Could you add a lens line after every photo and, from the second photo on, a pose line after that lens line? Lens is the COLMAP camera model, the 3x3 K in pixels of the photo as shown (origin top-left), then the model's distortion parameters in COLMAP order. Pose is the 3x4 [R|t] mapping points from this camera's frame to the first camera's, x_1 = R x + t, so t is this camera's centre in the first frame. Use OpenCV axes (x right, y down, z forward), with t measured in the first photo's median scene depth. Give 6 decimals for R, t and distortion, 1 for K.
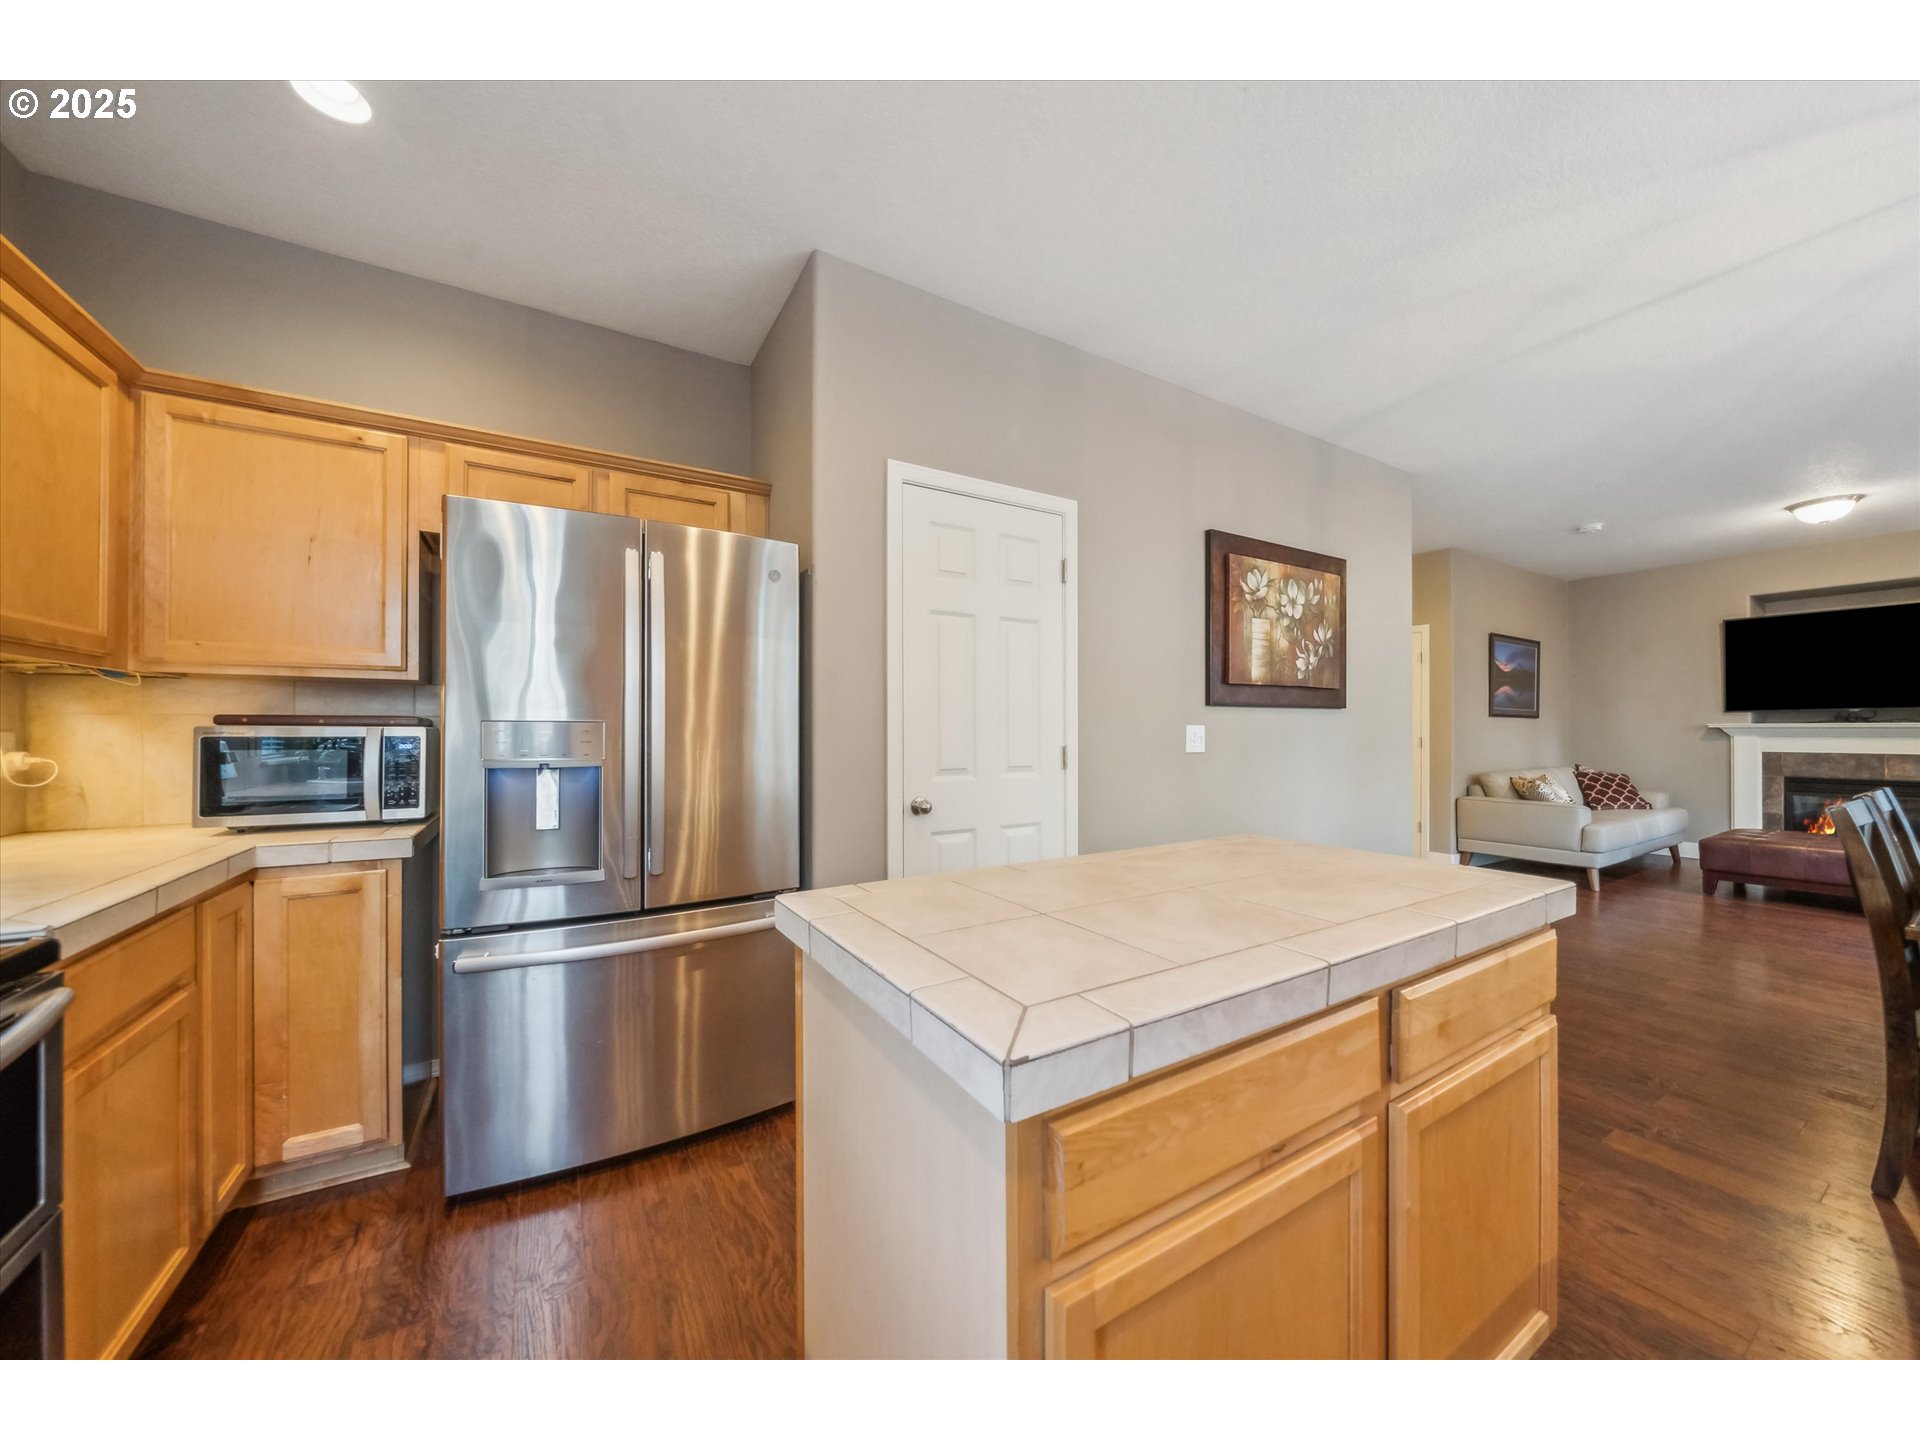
lens RADIAL K [[682.0, 0, 969.9], [0, 682.0, 722.7], [0, 0, 1]] dist [-0.000433, -0.000142]
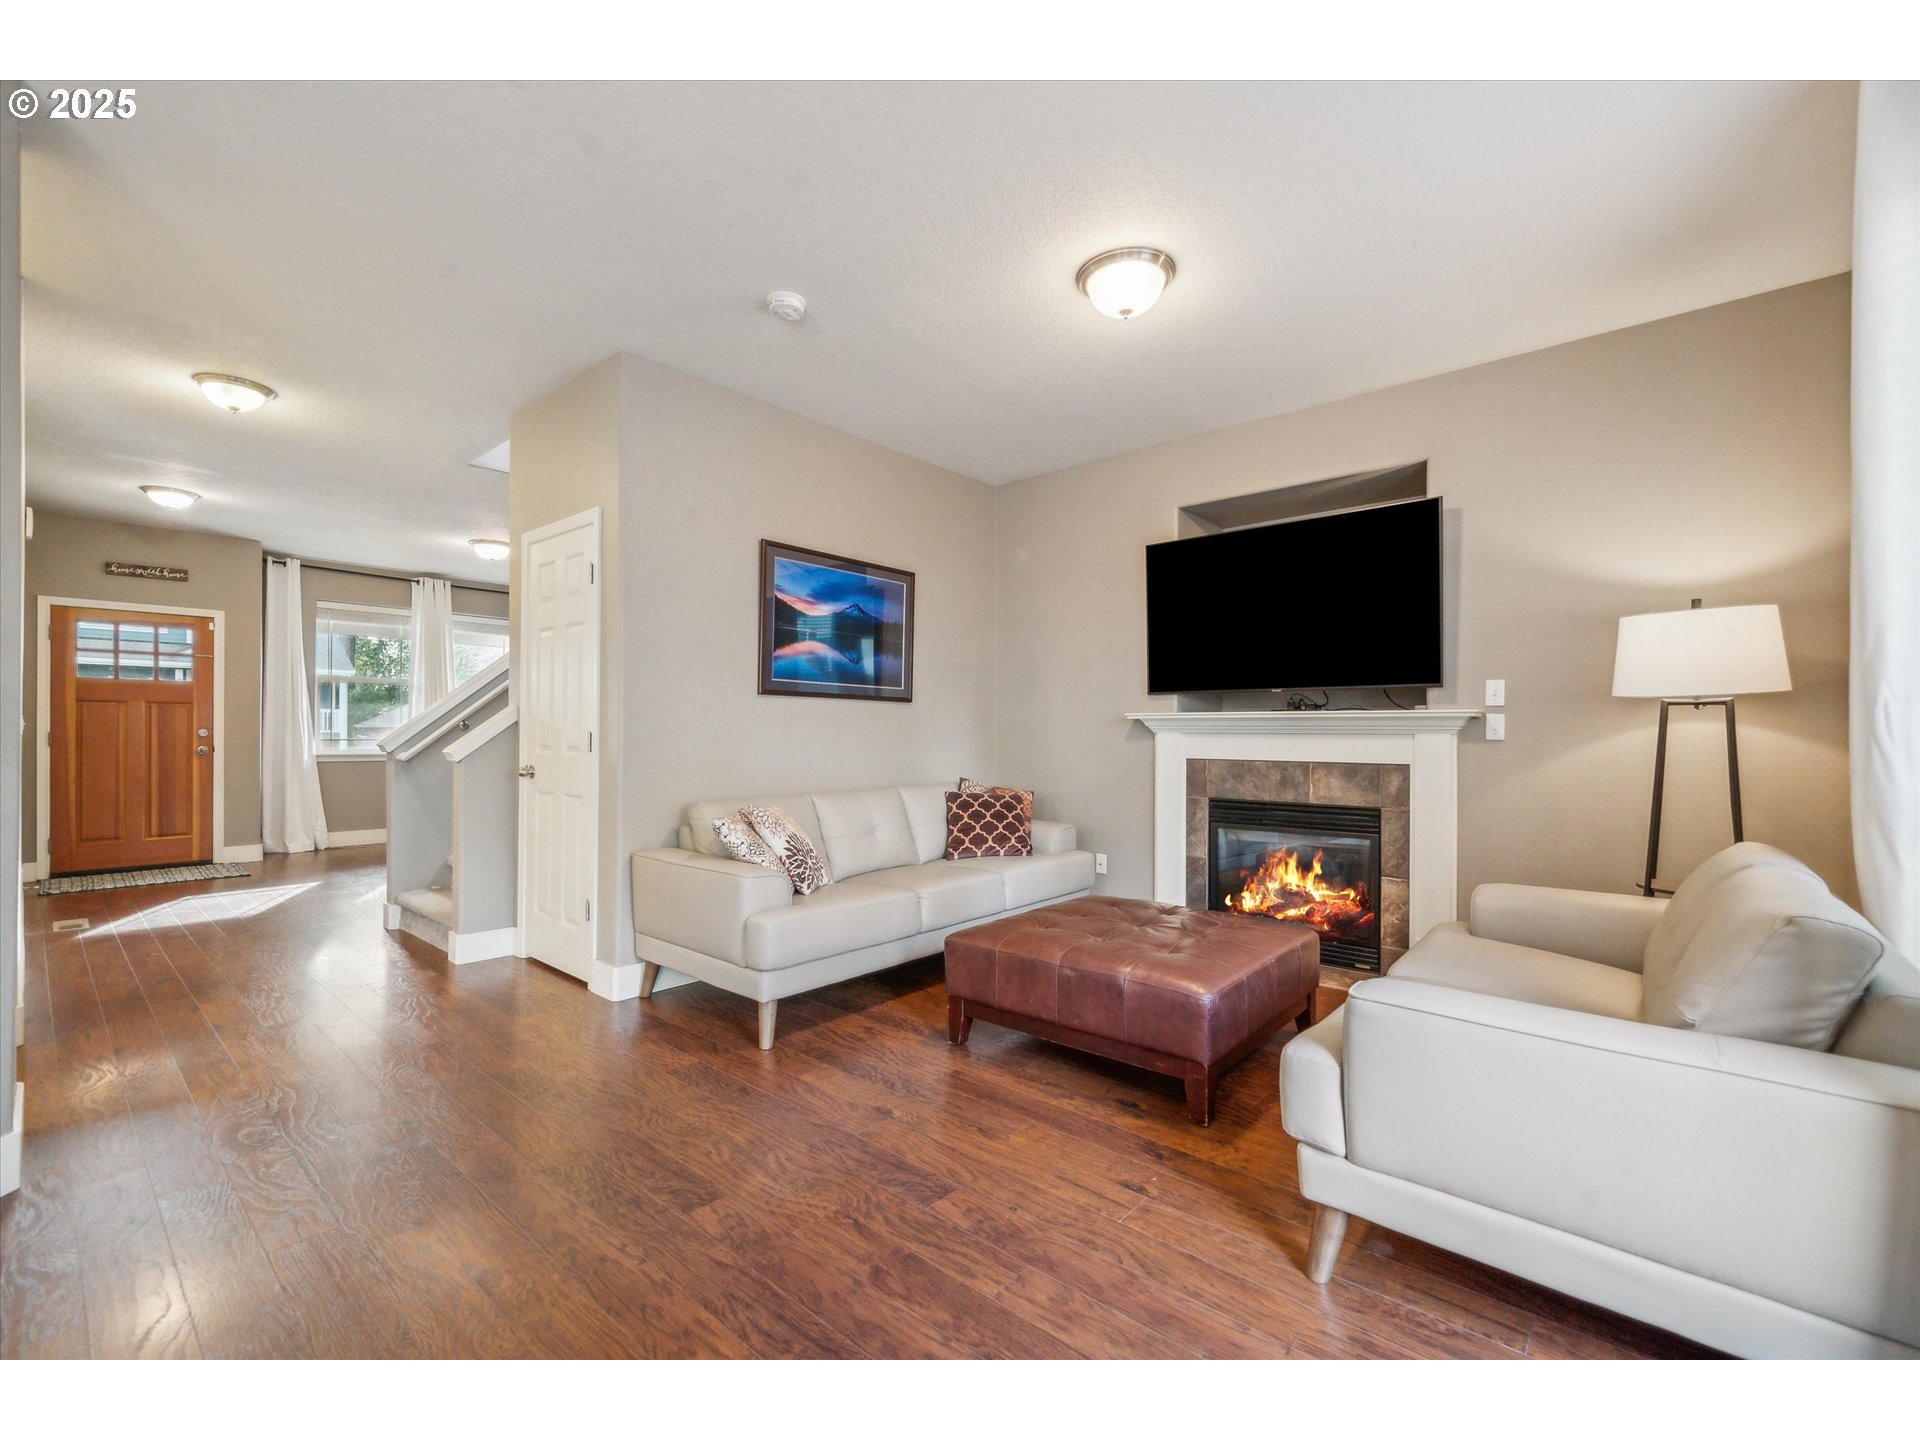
lens RADIAL K [[822.4, 0, 956.9], [0, 822.4, 728.3], [0, 0, 1]] dist [-0.000790, -0.000305]
pose [[0.957658, 0.005258, 0.287860, 0.742193], [-0.007998, 0.999933, 0.008343, 0.010981], [-0.287797, -0.010292, 0.957636, 0.340547]]
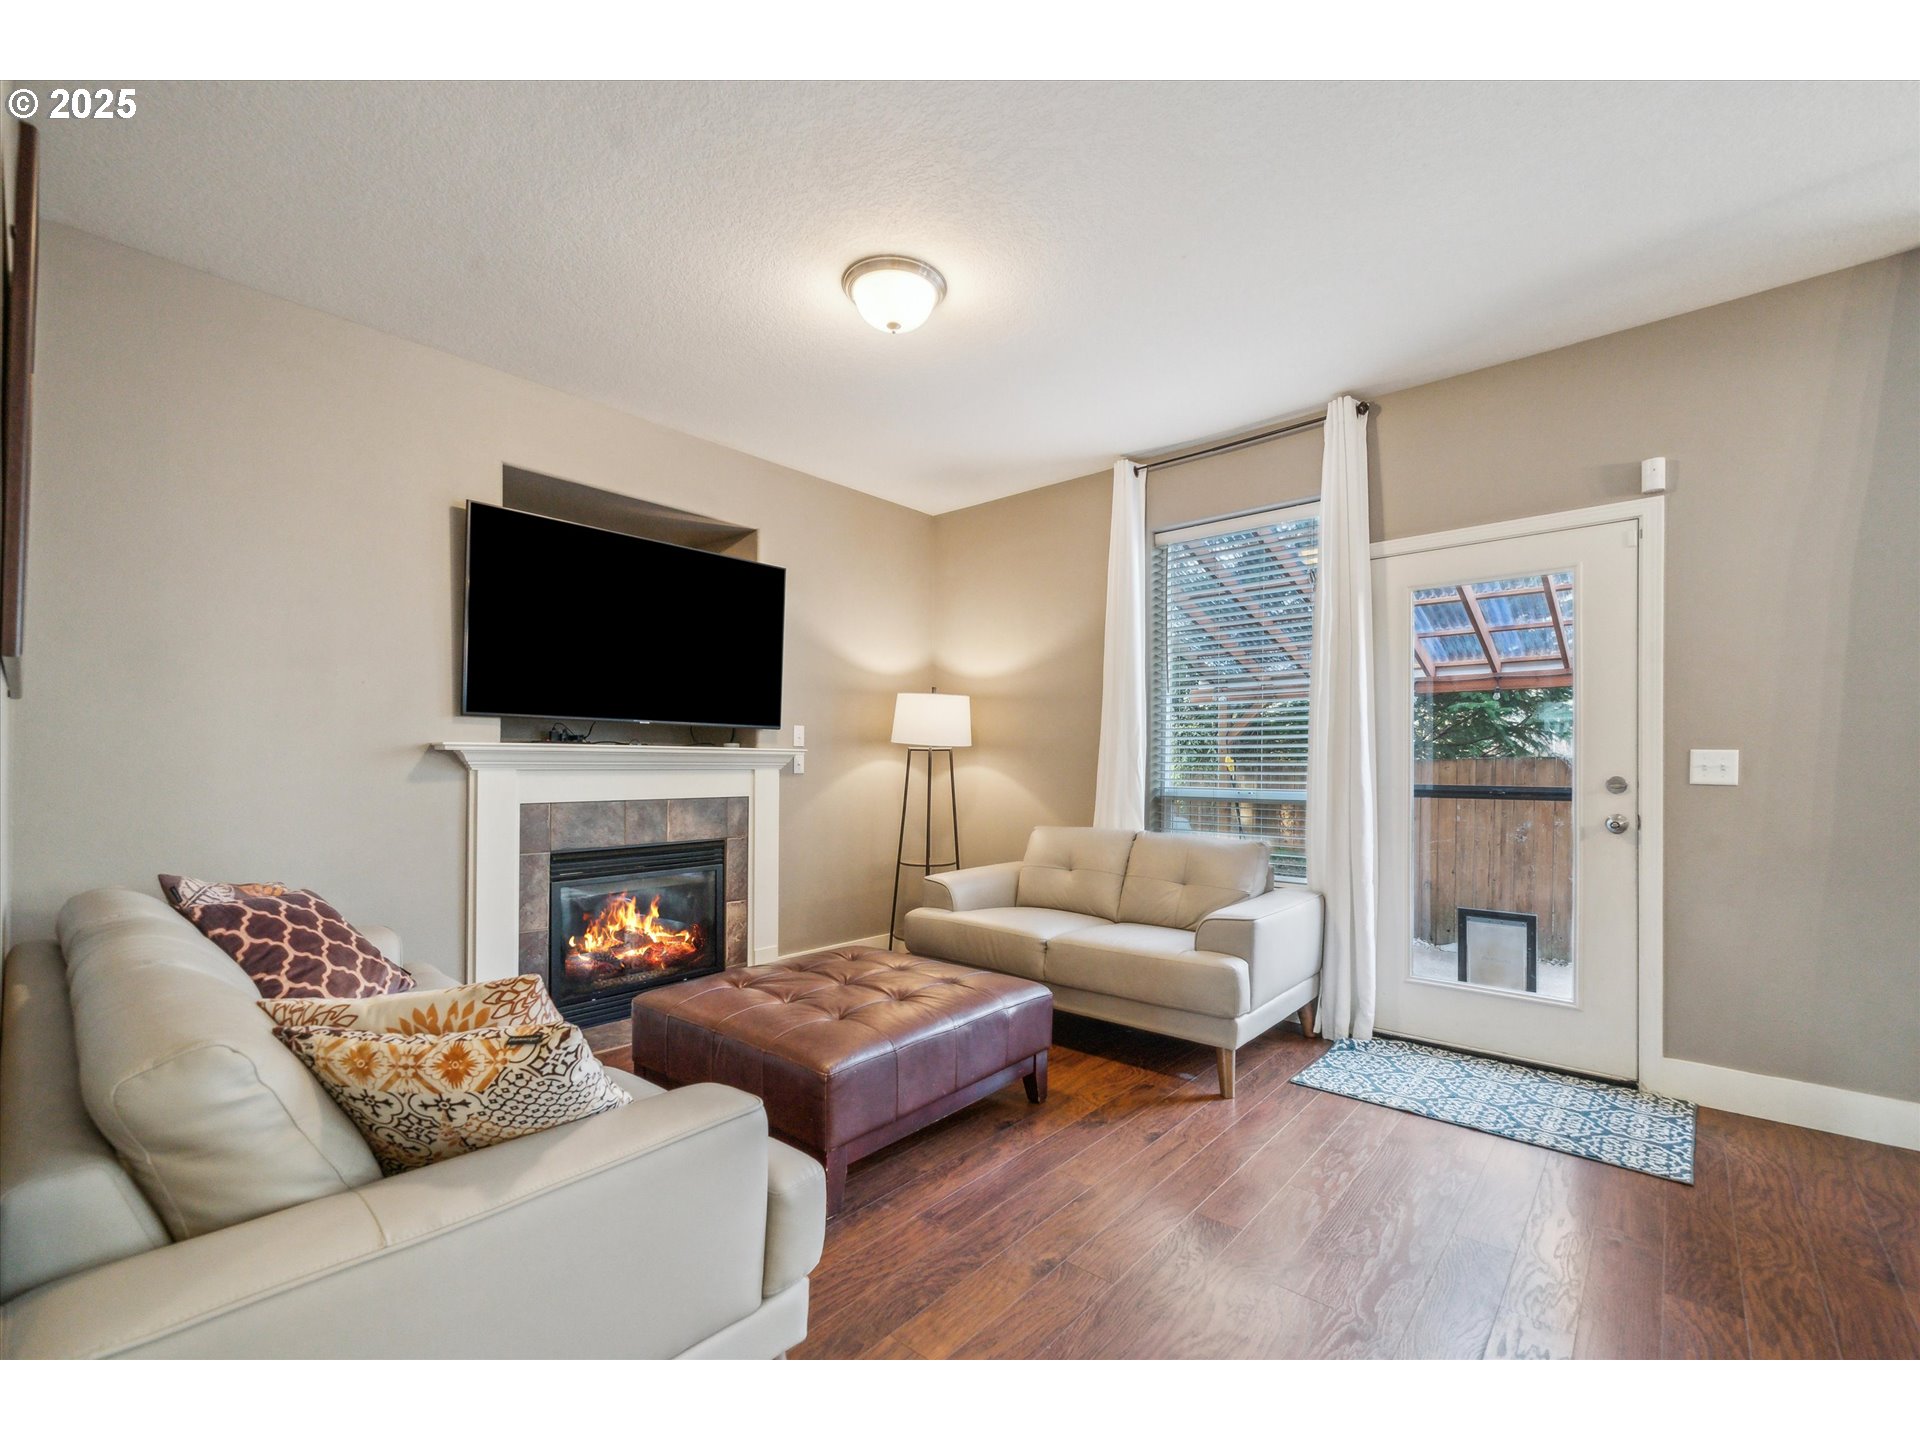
lens RADIAL K [[820.3, 0, 966.6], [0, 820.3, 756.6], [0, 0, 1]] dist [-0.000347, -0.000081]
pose [[-0.300330, 0.007252, 0.953808, 0.530518], [-0.017340, 0.999764, -0.013062, 0.012901], [-0.953678, -0.020462, -0.300134, 0.872775]]
